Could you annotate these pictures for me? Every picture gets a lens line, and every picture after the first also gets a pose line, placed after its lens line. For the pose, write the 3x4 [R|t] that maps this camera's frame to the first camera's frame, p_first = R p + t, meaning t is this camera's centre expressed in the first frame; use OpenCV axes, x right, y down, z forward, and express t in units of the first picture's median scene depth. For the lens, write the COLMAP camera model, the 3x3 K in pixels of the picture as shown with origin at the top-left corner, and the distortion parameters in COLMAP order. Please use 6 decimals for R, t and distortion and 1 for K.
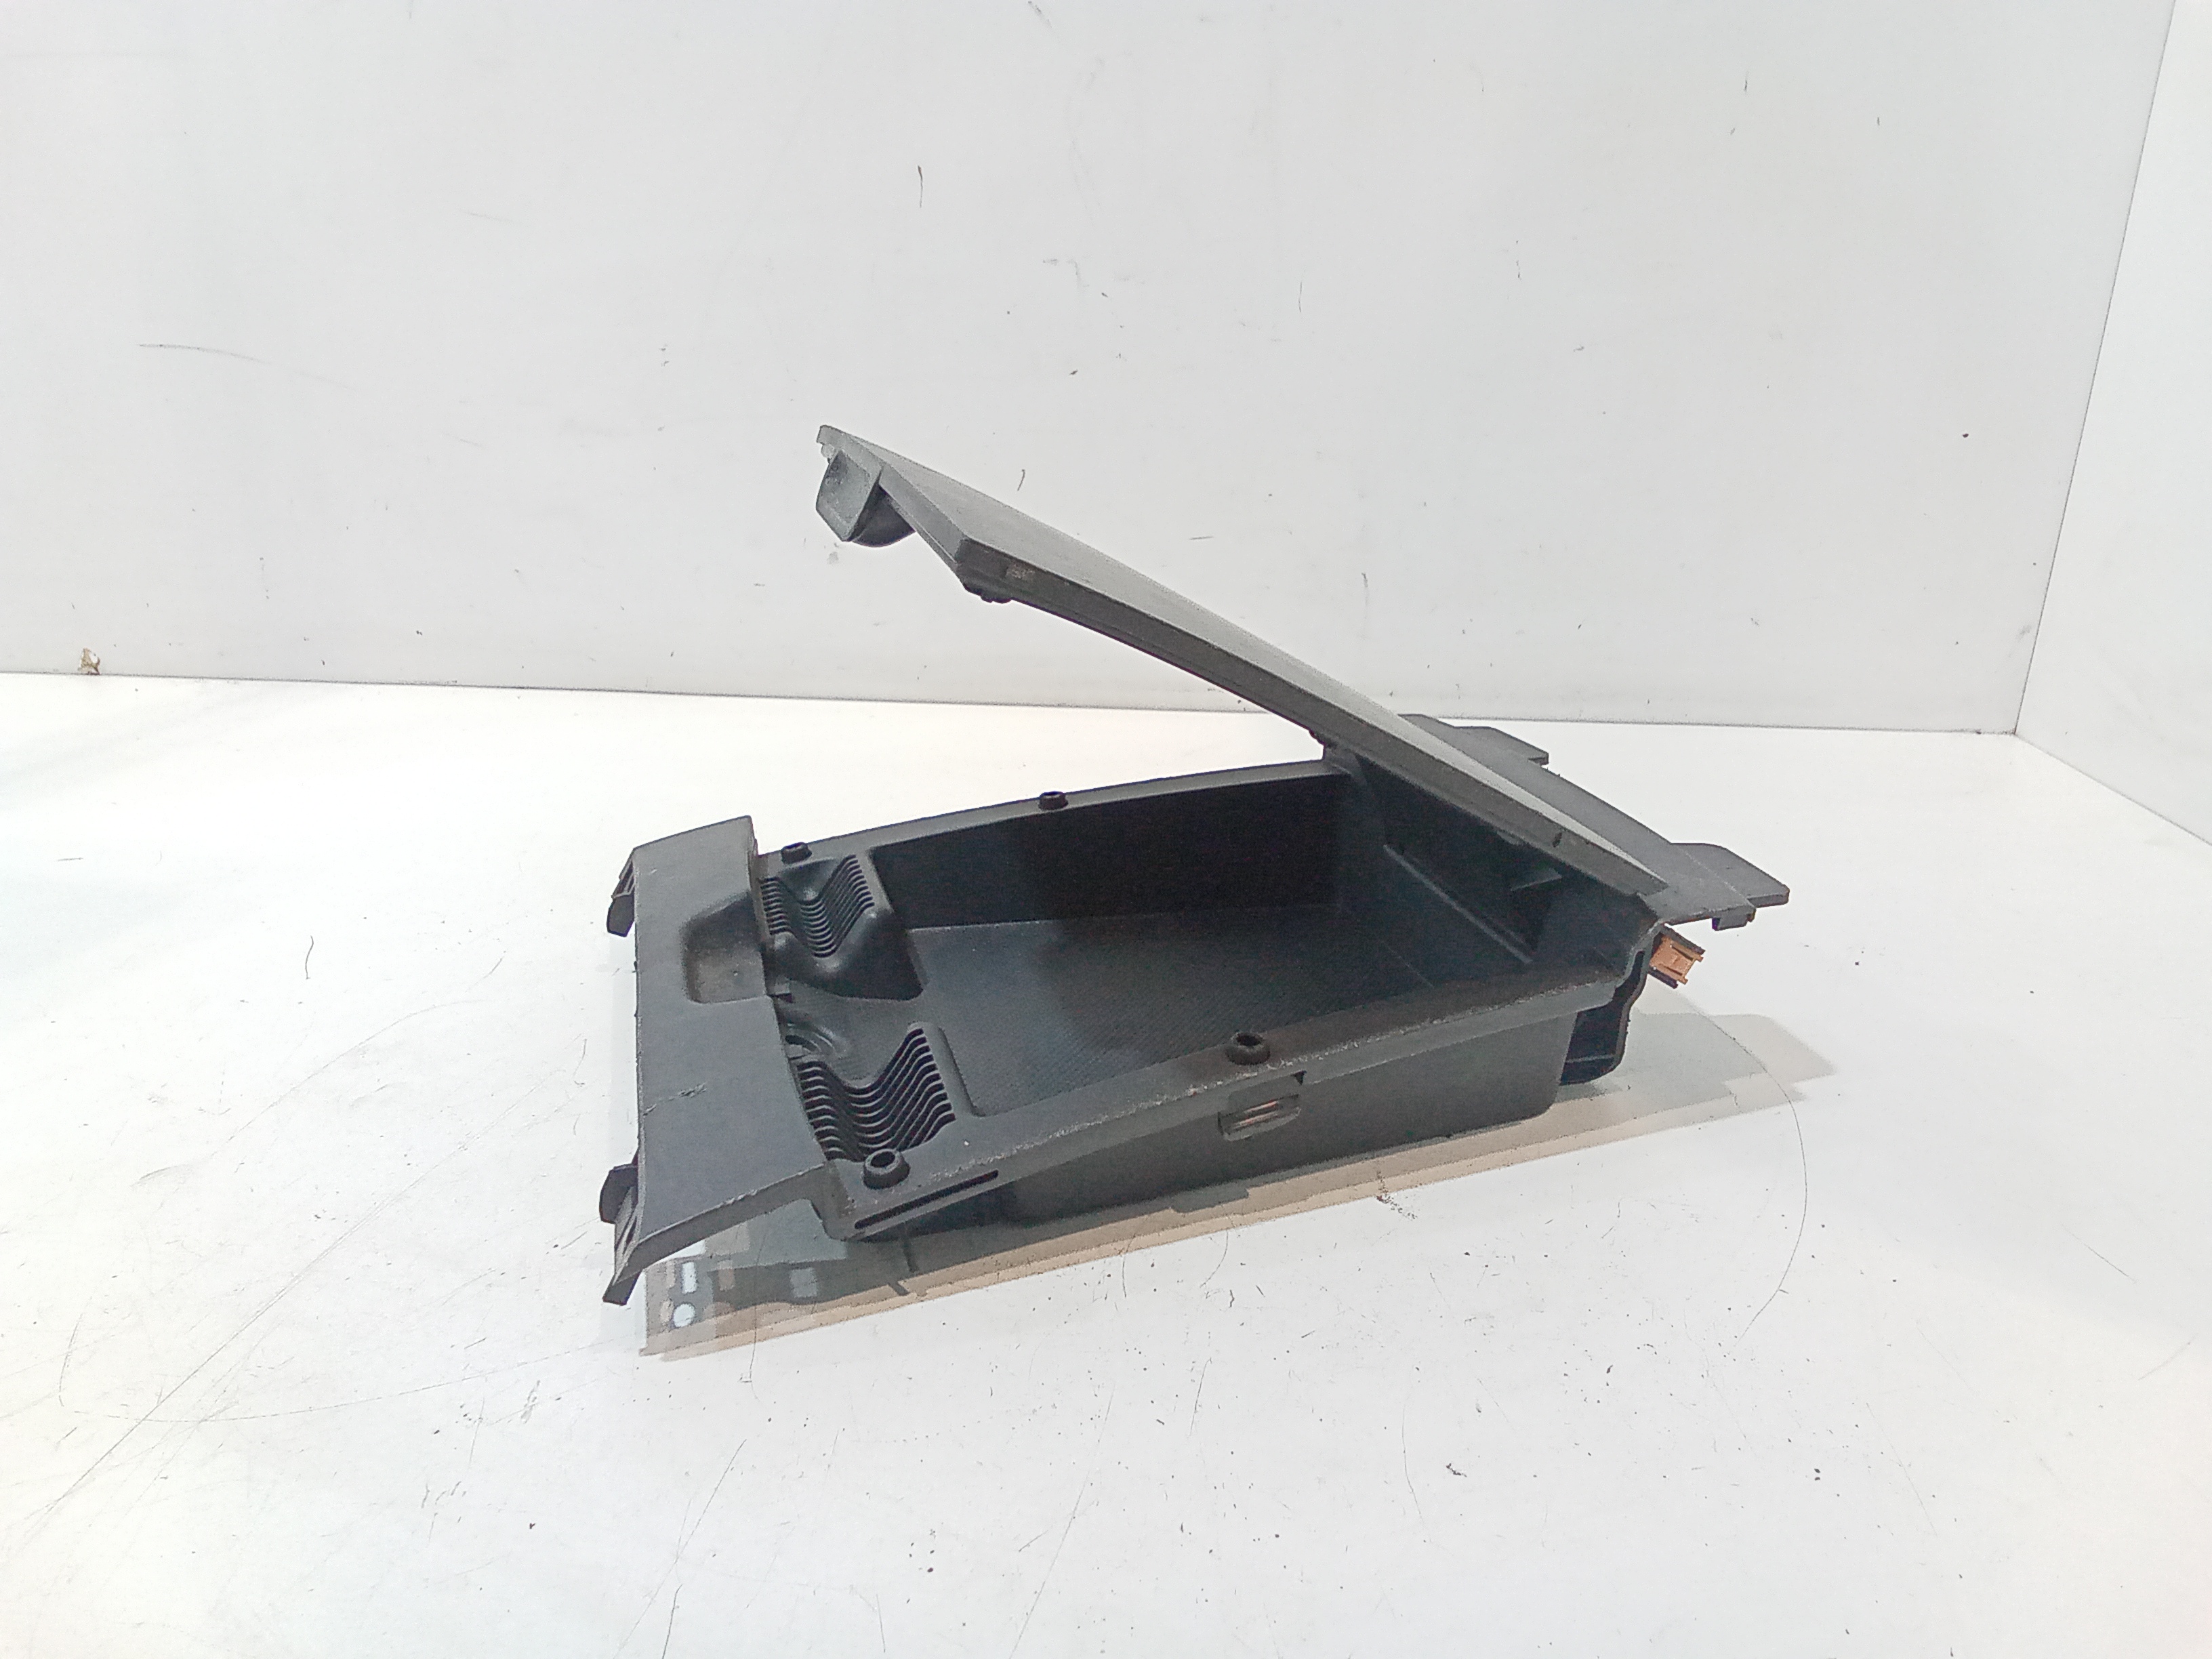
lens RADIAL K [[1566.1, 0, 1106.0], [0, 1566.1, 829.5], [0, 0, 1]] dist [0.072206, -0.095248]
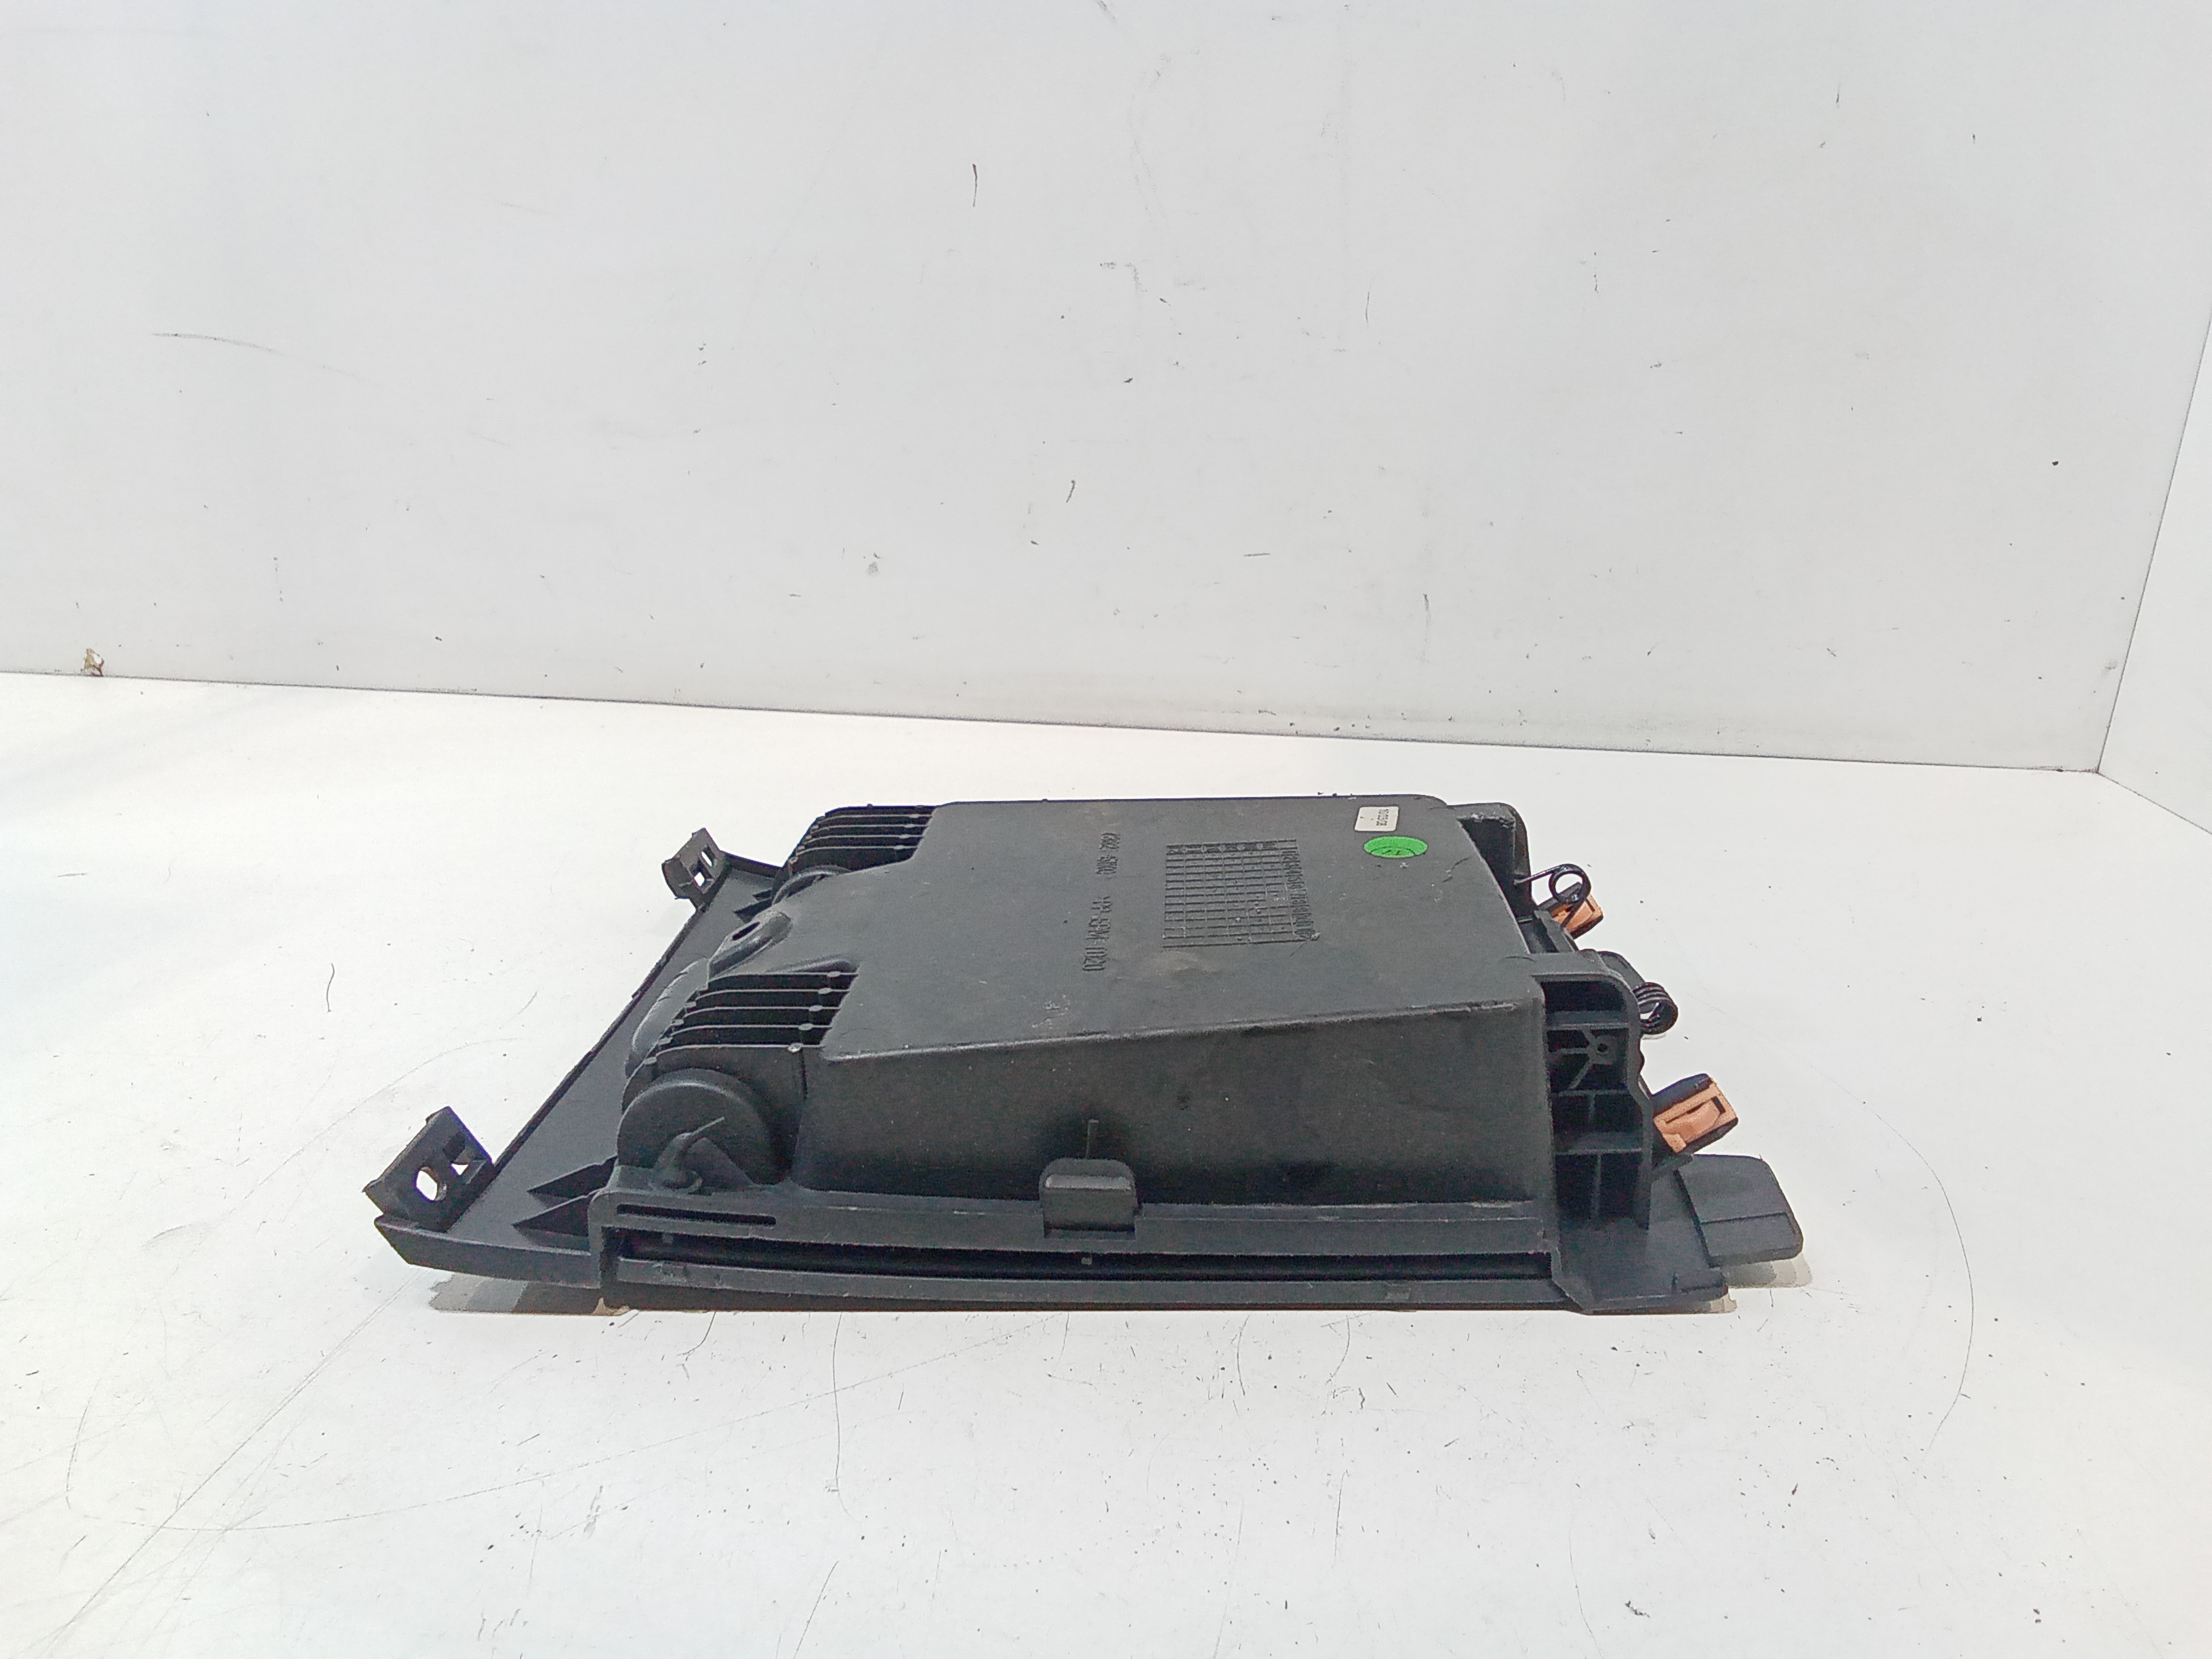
lens RADIAL K [[1554.6, 0, 1098.4], [0, 1554.6, 822.3], [0, 0, 1]] dist [0.065885, -0.087446]
pose [[0.999834, 0.016475, 0.007816, -0.083265], [-0.016398, 0.999817, -0.009848, -0.021256], [-0.007977, 0.009718, 0.999921, 0.097309]]
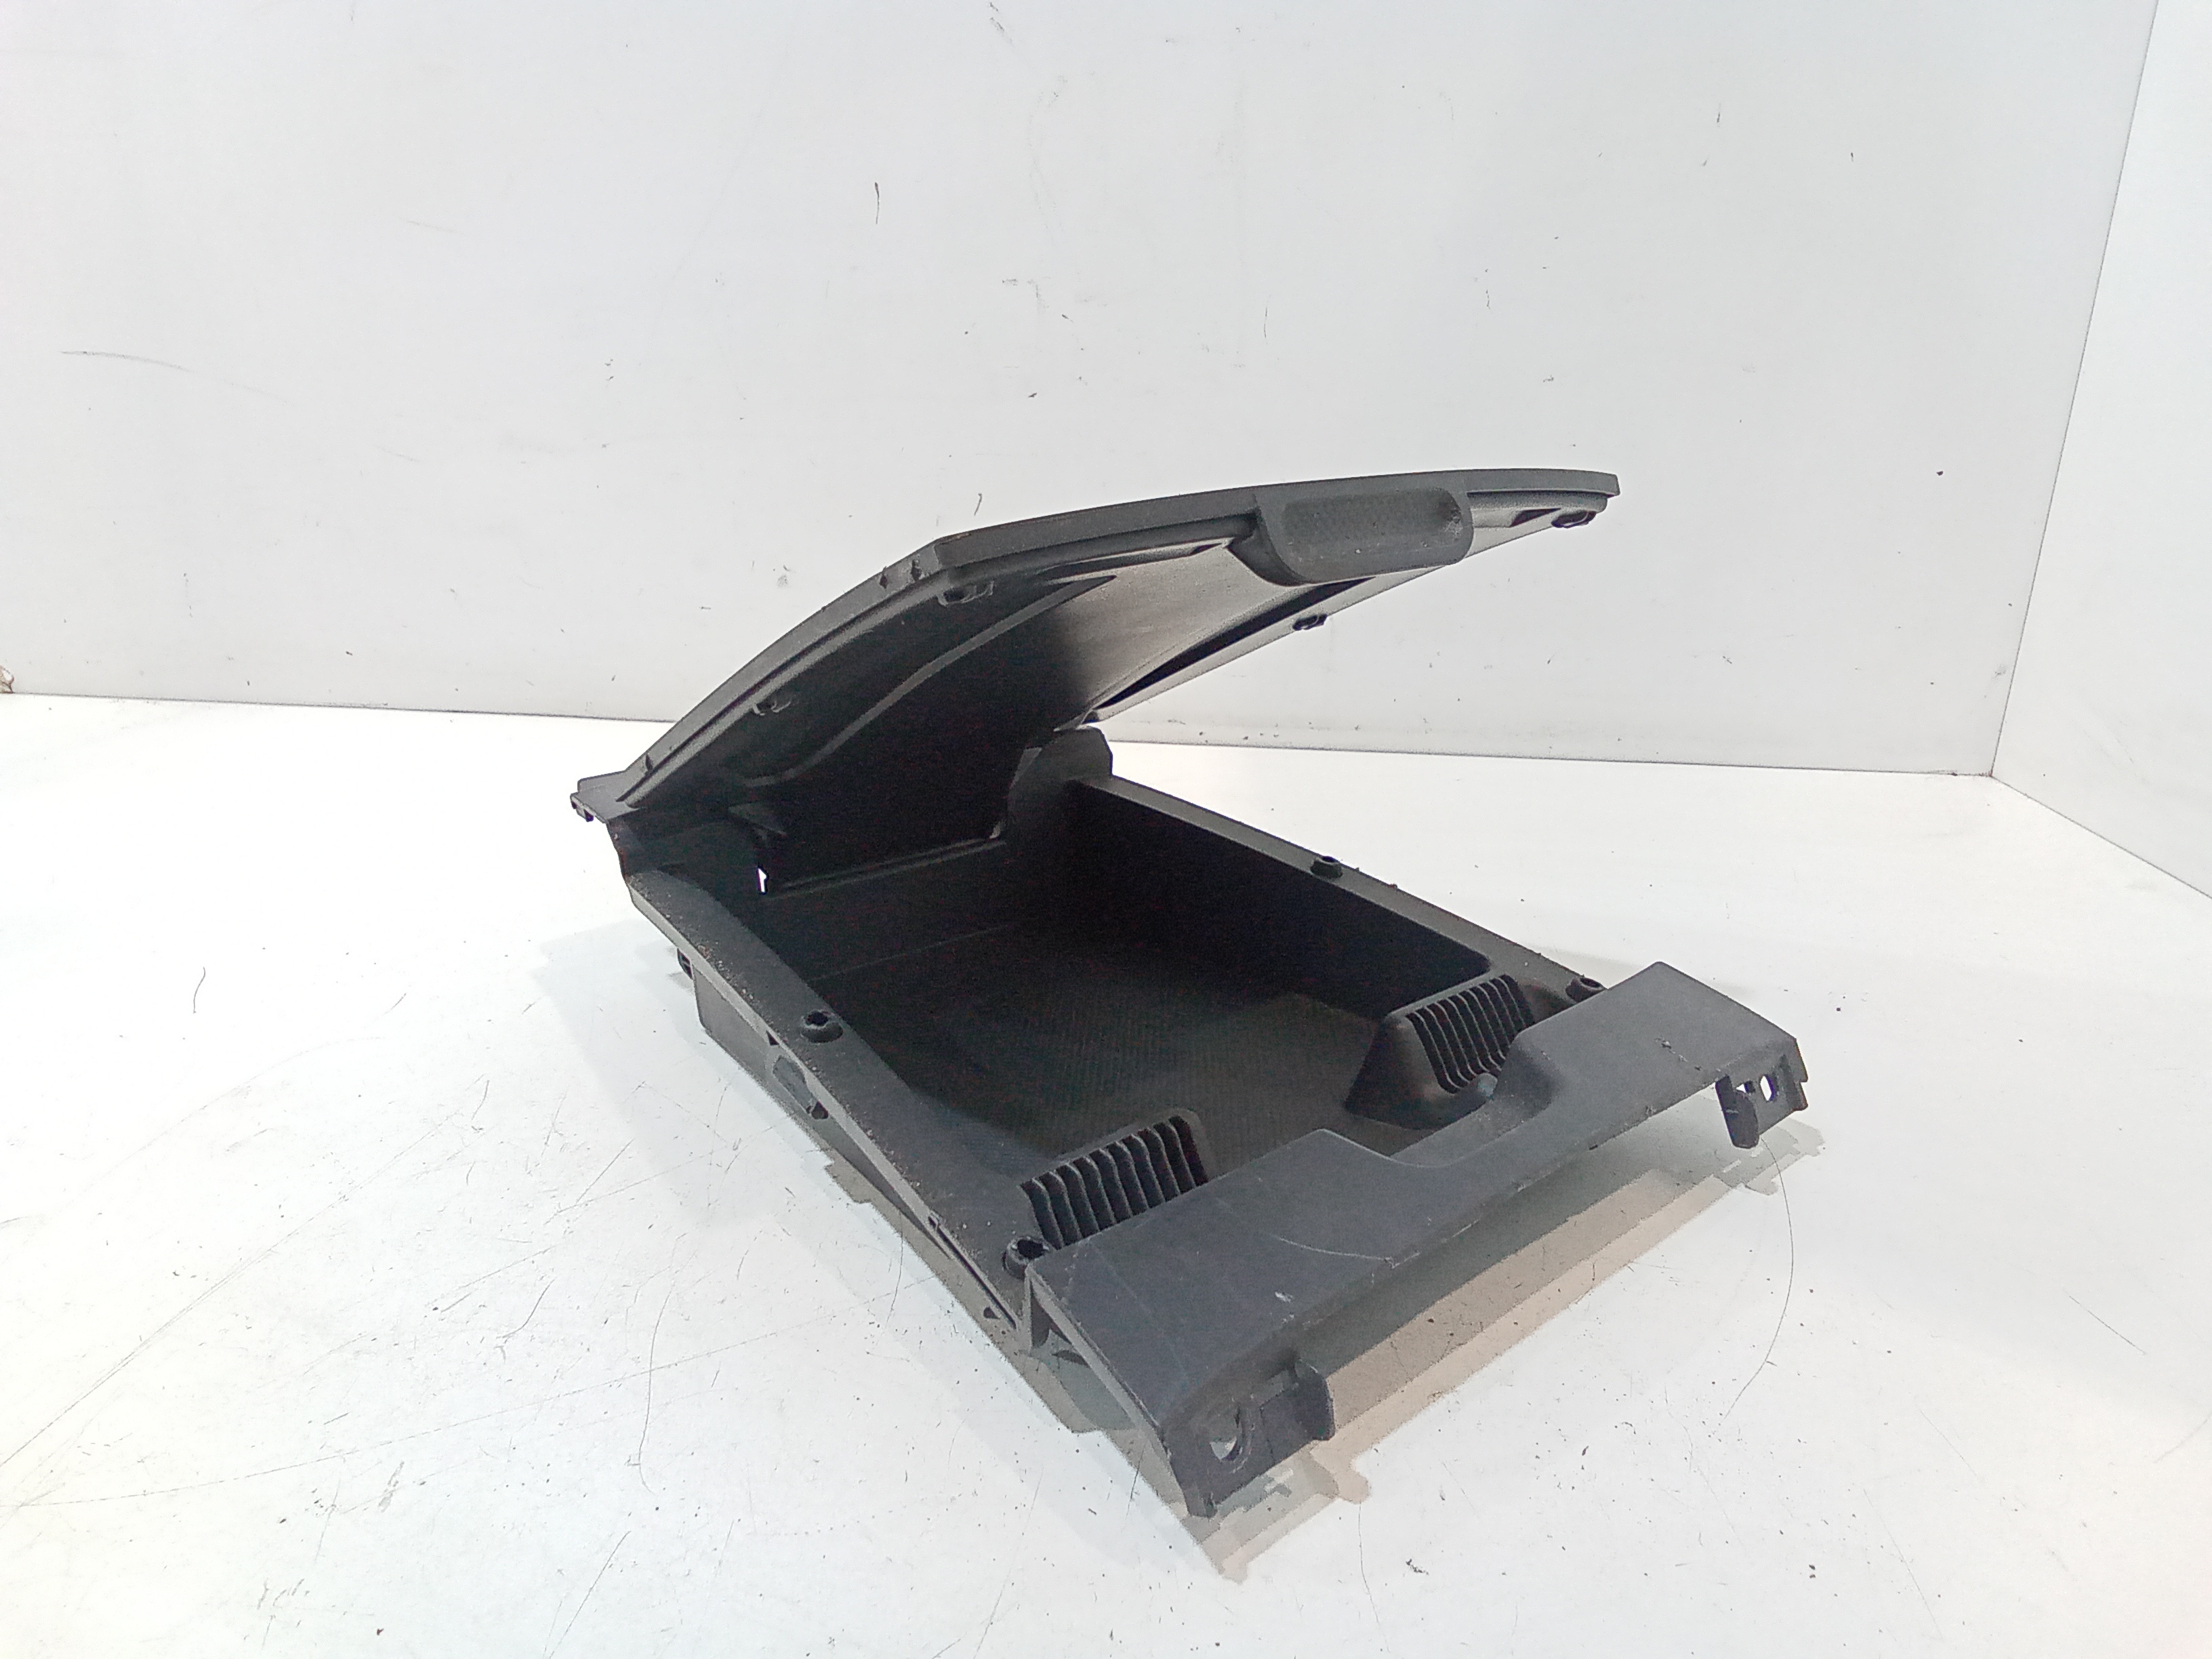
lens RADIAL K [[1562.2, 0, 1110.3], [0, 1562.2, 818.7], [0, 0, 1]] dist [0.060951, -0.075779]
pose [[0.999733, 0.010458, 0.020593, 0.019704], [-0.009758, 0.999380, -0.033828, 0.008499], [-0.020934, 0.033618, 0.999216, 0.076463]]
